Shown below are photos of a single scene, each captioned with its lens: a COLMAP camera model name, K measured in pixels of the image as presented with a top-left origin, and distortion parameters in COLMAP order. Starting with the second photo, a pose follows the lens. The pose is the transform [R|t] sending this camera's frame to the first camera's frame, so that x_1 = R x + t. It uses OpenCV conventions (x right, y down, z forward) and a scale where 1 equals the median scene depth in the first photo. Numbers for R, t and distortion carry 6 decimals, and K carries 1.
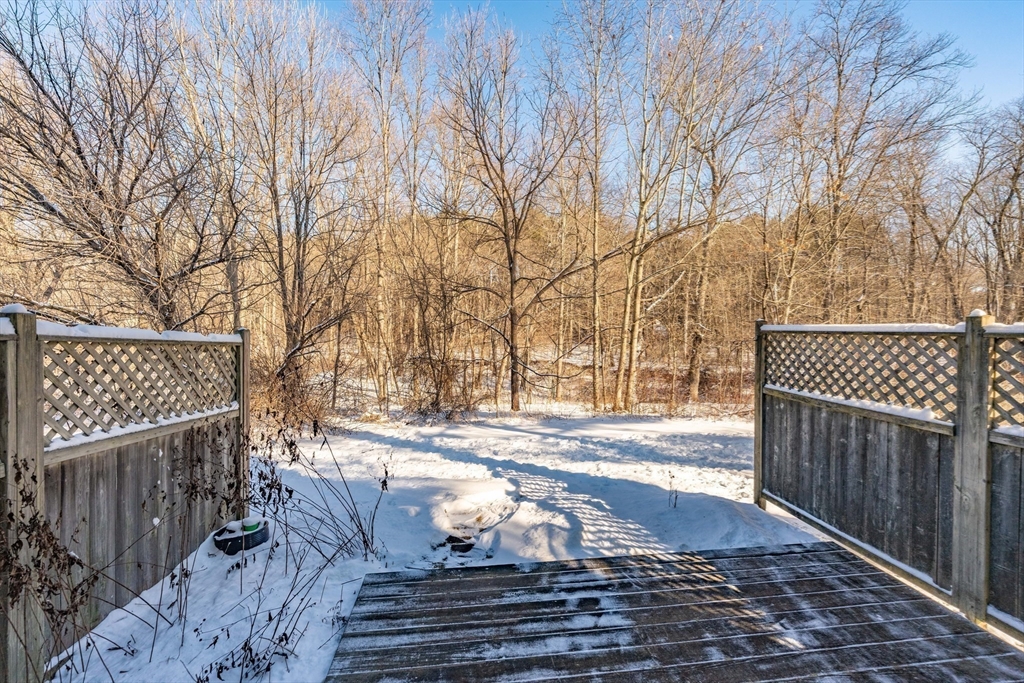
lens RADIAL K [[419.2, 0, 513.1], [0, 419.2, 336.2], [0, 0, 1]] dist [0.000655, 0.000009]
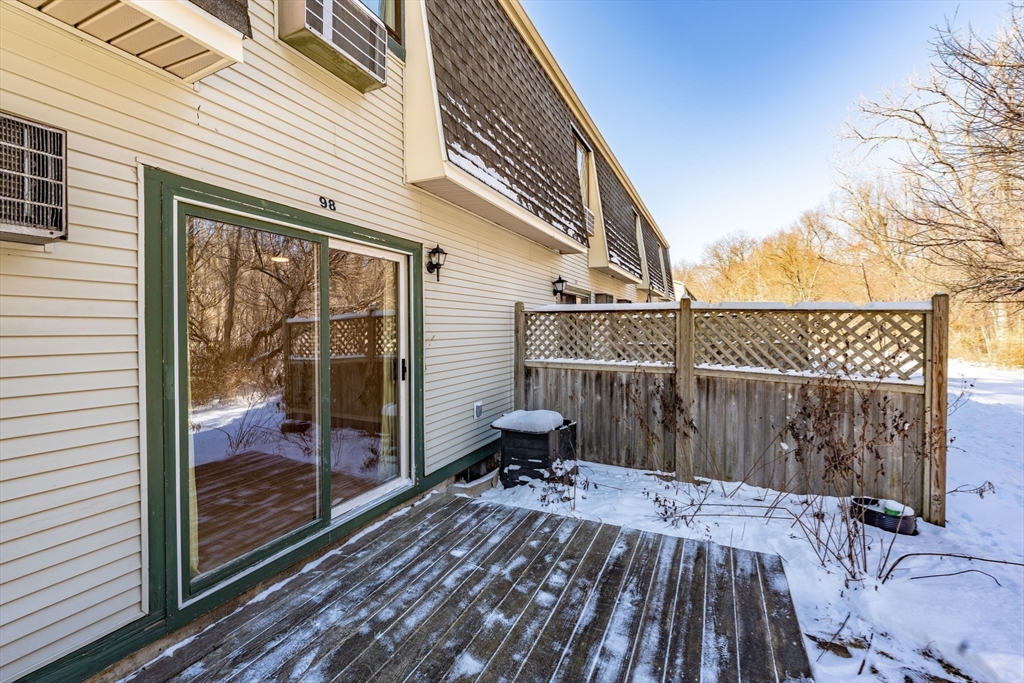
lens RADIAL K [[419.2, 0, 513.1], [0, 419.2, 336.2], [0, 0, 1]] dist [0.000655, 0.000009]
pose [[-0.548140, 0.025992, -0.835982, 0.893201], [0.006859, 0.999623, 0.026583, 0.061940], [0.836358, 0.008838, -0.548112, 1.223442]]
